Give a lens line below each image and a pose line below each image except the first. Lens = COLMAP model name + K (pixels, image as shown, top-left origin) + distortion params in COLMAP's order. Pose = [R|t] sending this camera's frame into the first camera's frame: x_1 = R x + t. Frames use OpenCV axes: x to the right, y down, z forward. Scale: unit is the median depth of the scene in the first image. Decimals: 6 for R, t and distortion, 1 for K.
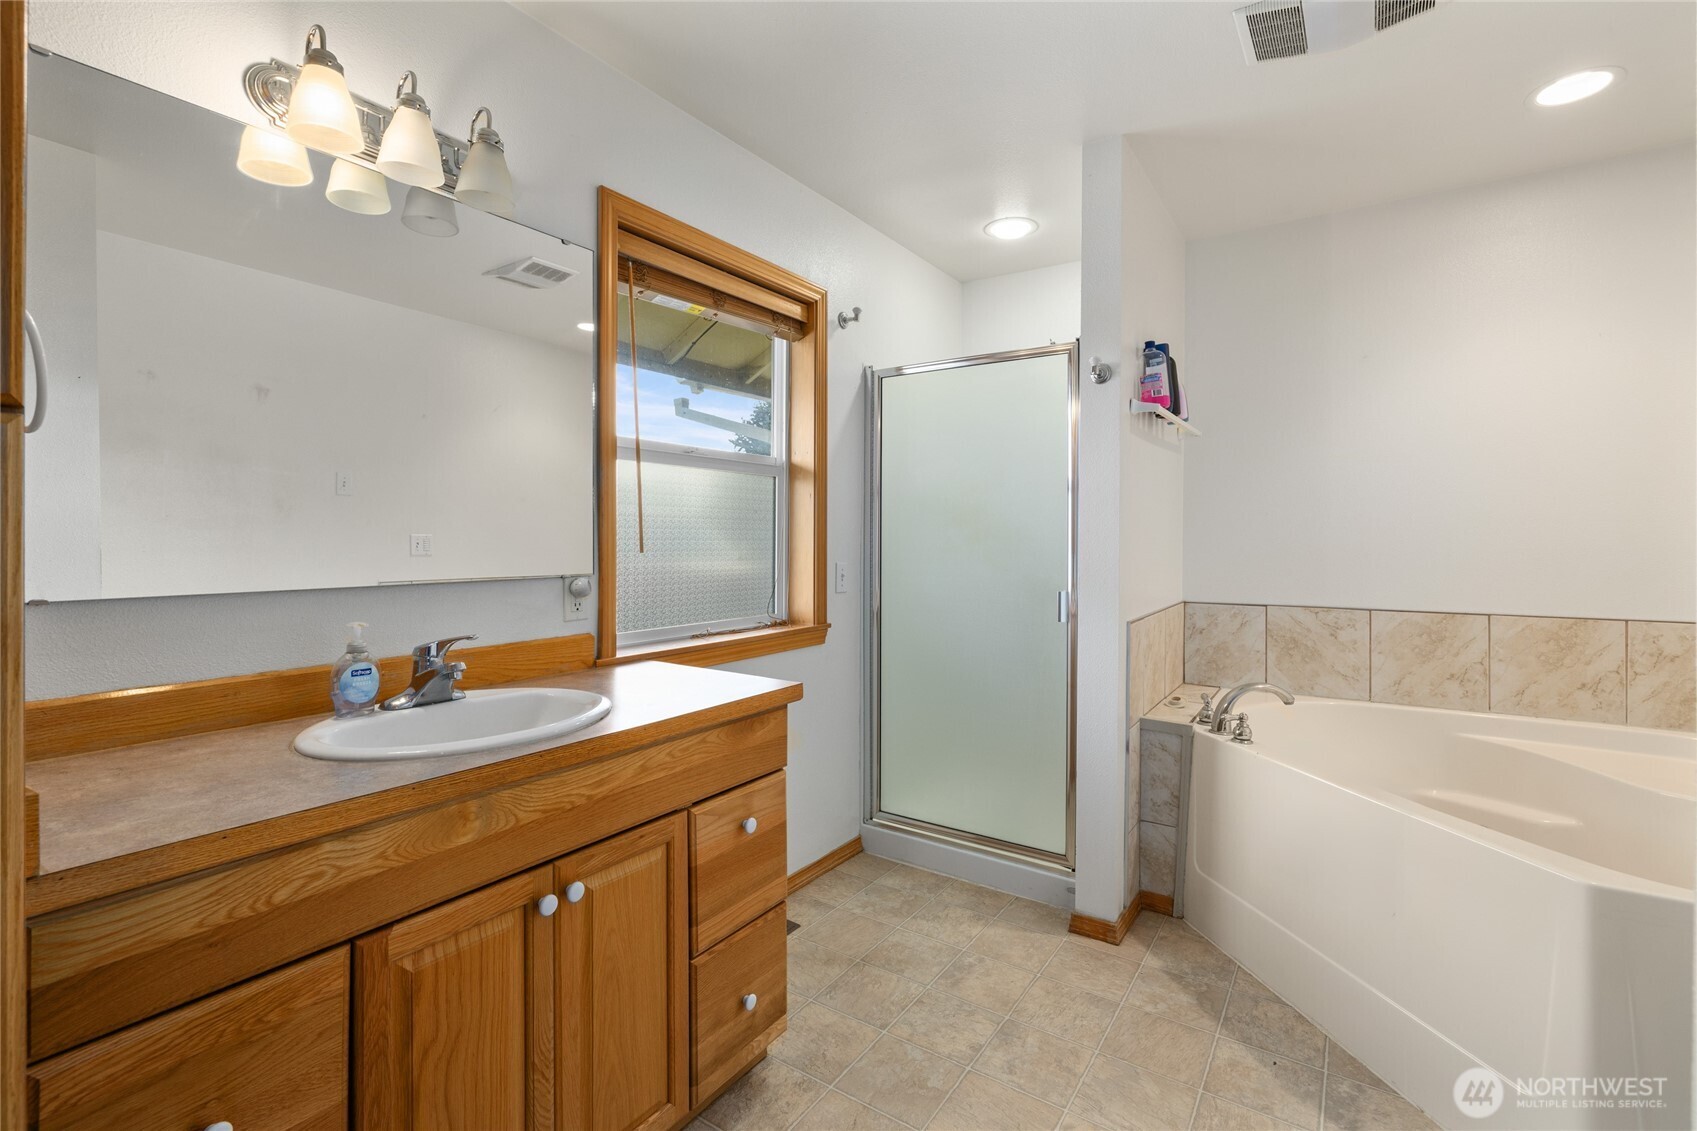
lens RADIAL K [[777.5, 0, 856.6], [0, 777.5, 535.6], [0, 0, 1]] dist [0.000122, 0.000089]
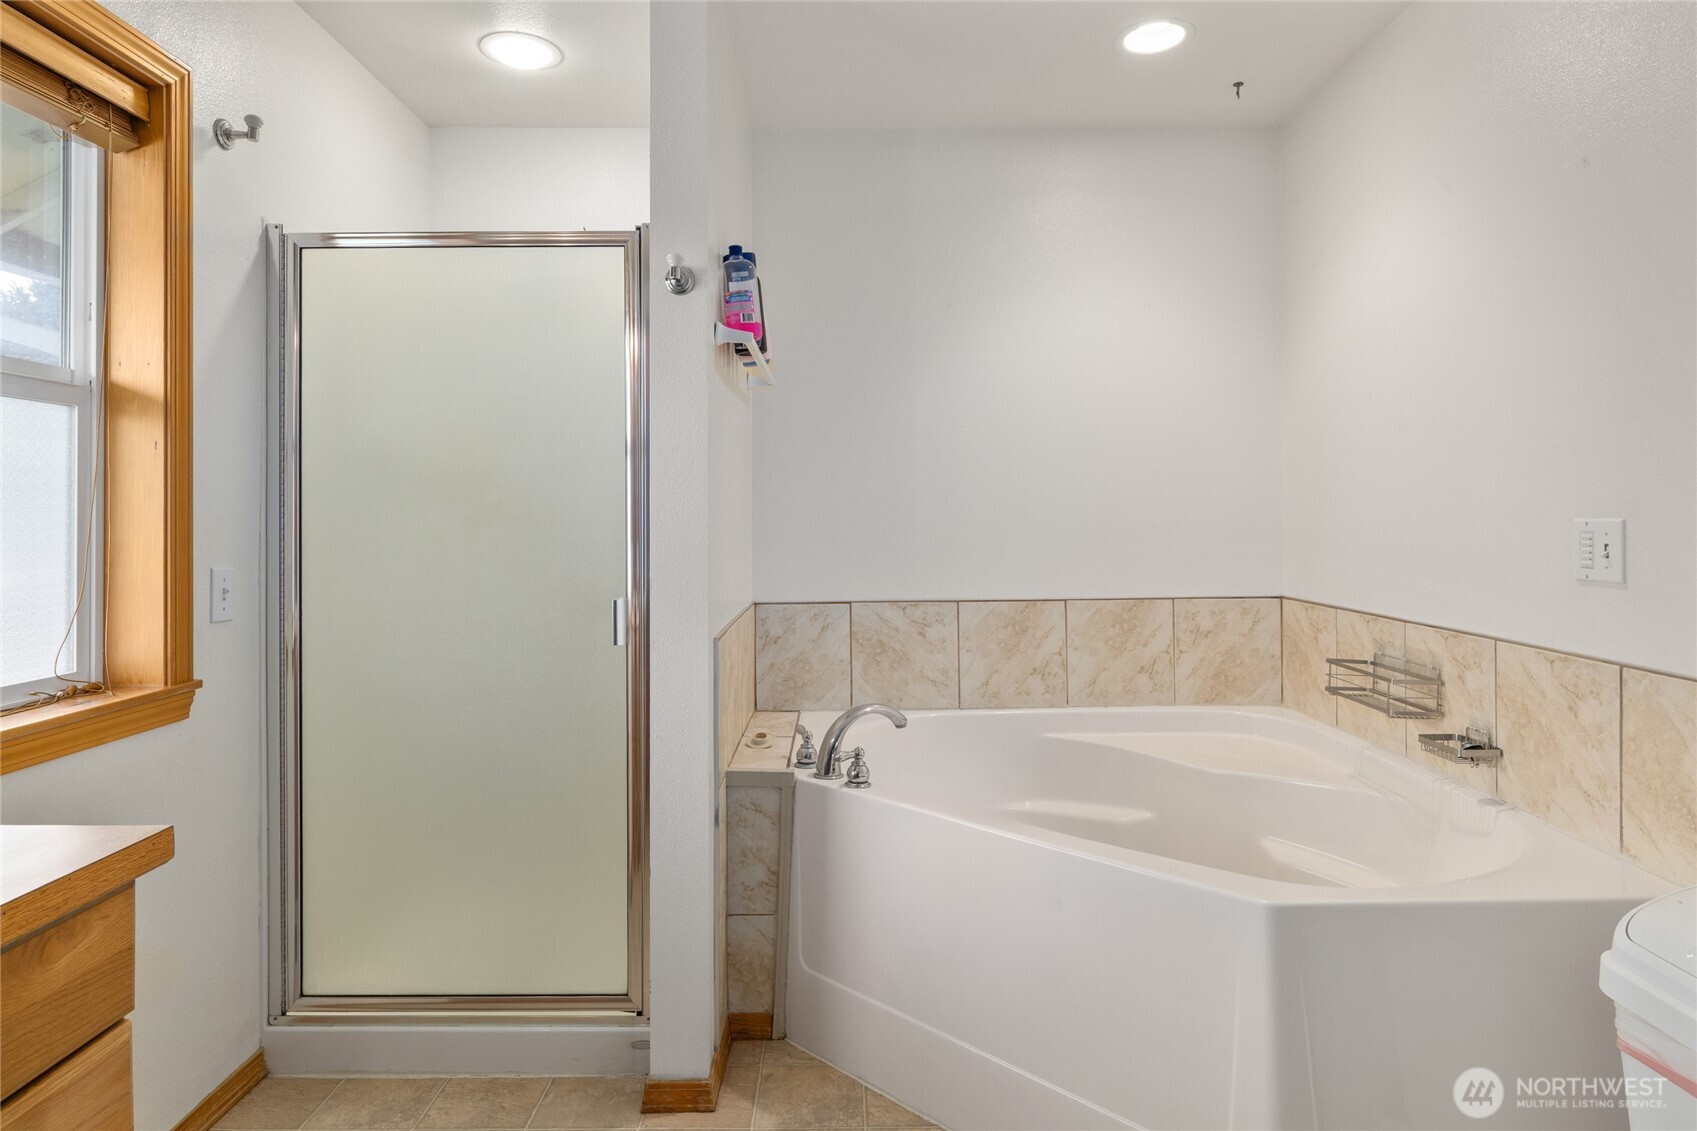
lens RADIAL K [[981.8, 0, 846.1], [0, 981.8, 508.6], [0, 0, 1]] dist [0.000300, 0.002930]
pose [[0.830774, -0.002439, 0.556605, -0.043641], [0.007038, 0.999956, -0.006122, -0.000303], [-0.556566, 0.009003, 0.830755, 0.183805]]
